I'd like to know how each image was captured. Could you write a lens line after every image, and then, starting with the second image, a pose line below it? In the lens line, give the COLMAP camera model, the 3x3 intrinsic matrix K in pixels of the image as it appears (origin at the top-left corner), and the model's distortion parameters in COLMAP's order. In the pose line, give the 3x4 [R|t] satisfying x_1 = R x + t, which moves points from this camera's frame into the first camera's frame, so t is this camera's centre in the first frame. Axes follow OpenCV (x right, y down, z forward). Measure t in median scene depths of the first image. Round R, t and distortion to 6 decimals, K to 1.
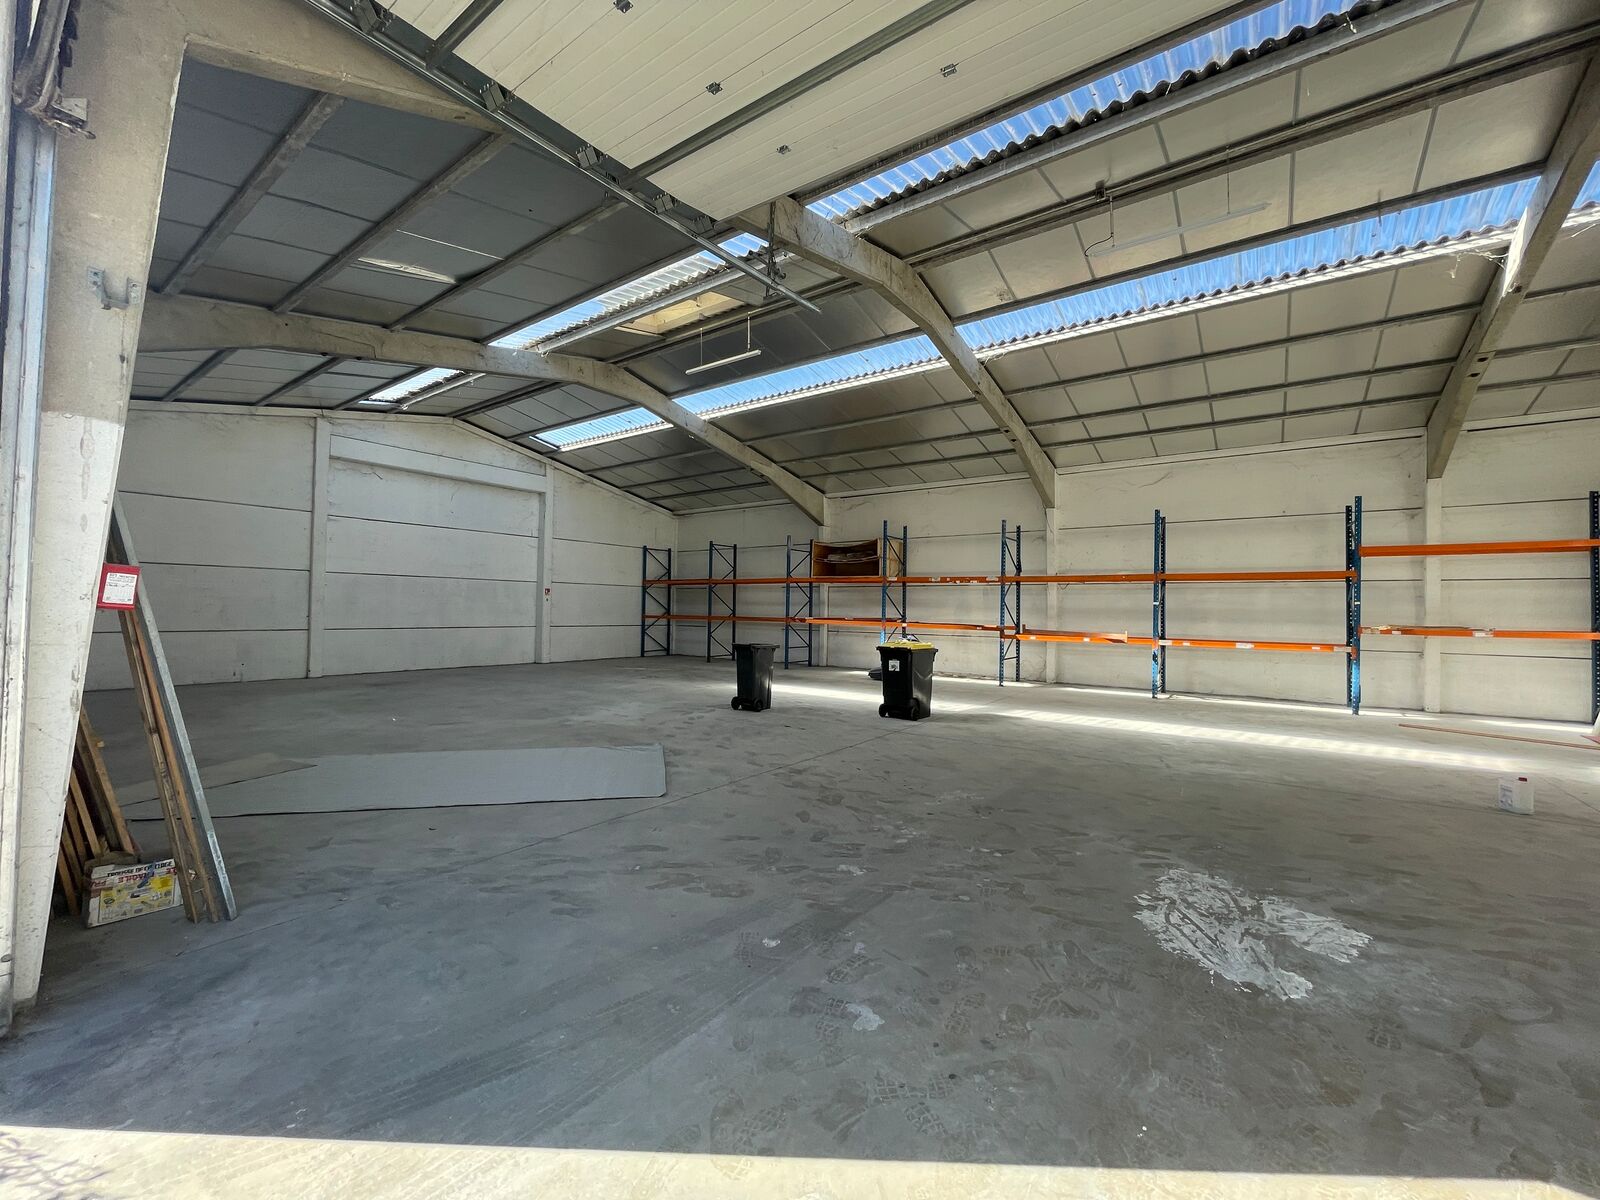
lens RADIAL K [[646.9, 0, 796.1], [0, 646.9, 596.0], [0, 0, 1]] dist [-0.000773, -0.000518]
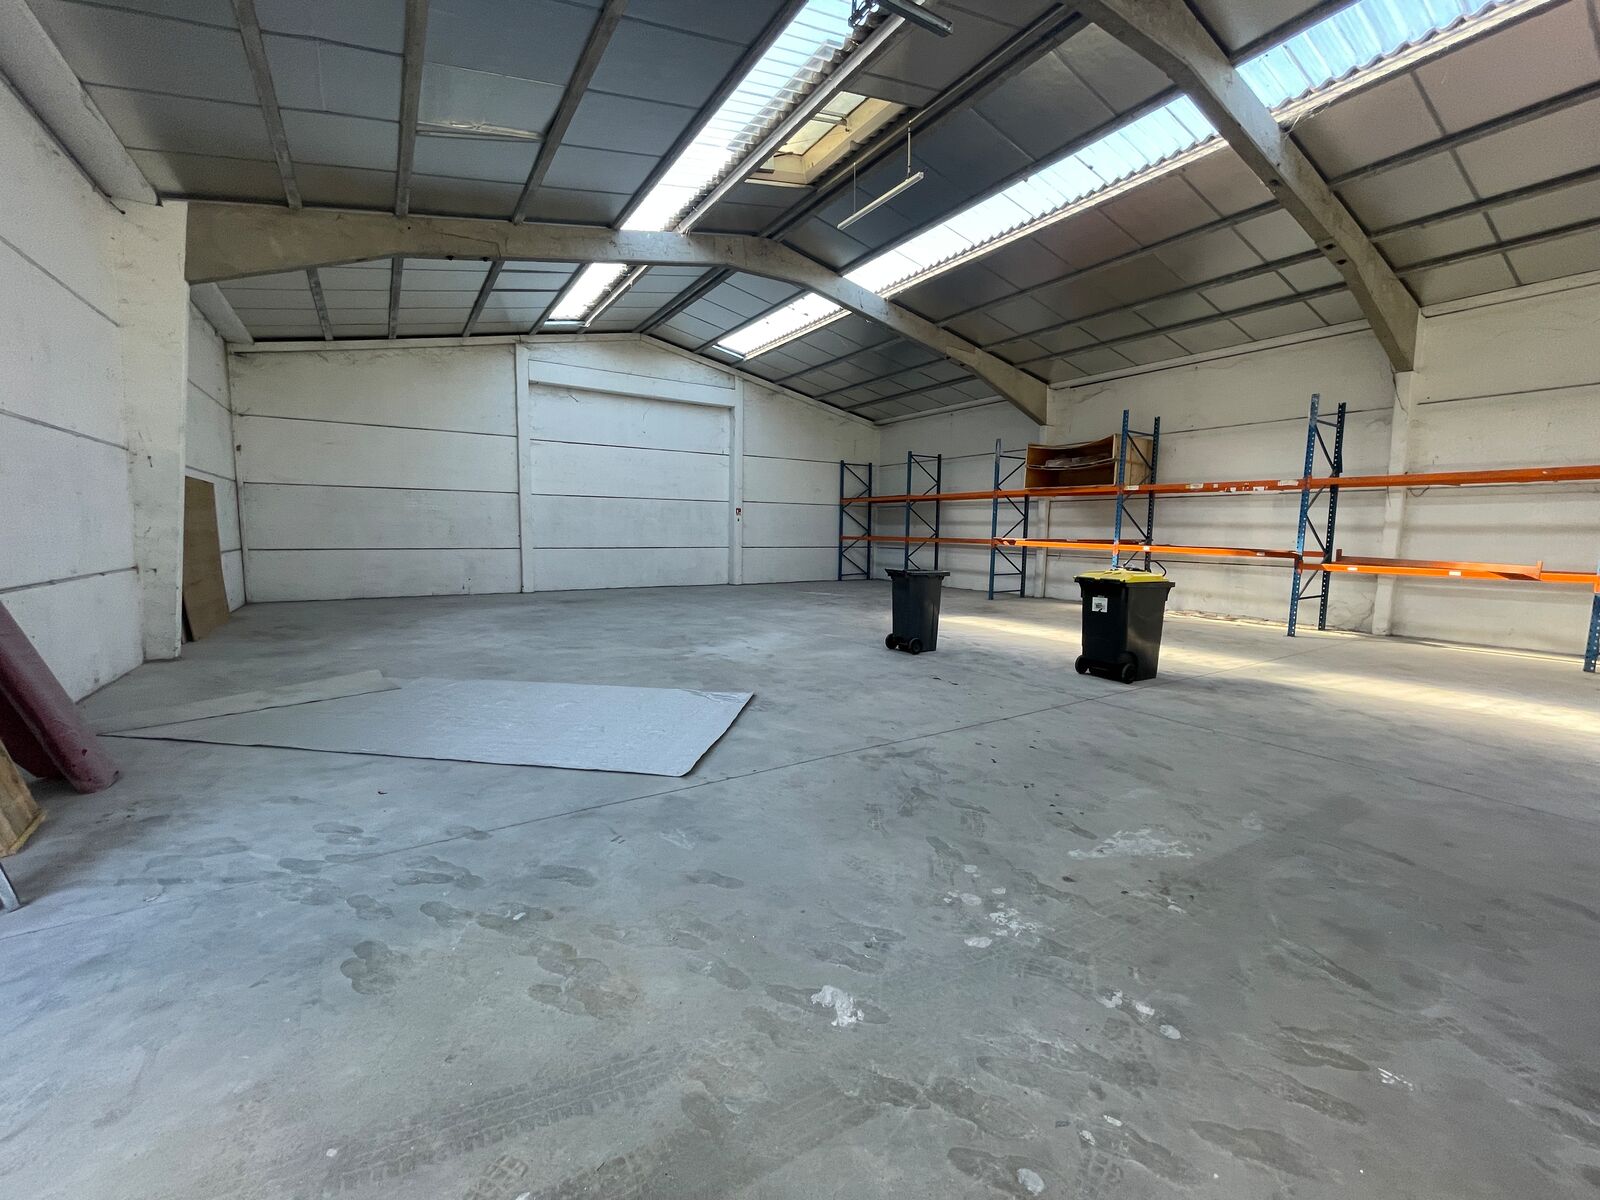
lens RADIAL K [[646.9, 0, 796.1], [0, 646.9, 596.0], [0, 0, 1]] dist [-0.000773, -0.000518]
pose [[0.932102, 0.034685, -0.360531, 0.061798], [0.008088, 0.993163, 0.116457, 0.008290], [0.362105, -0.111466, 0.925449, 0.143899]]
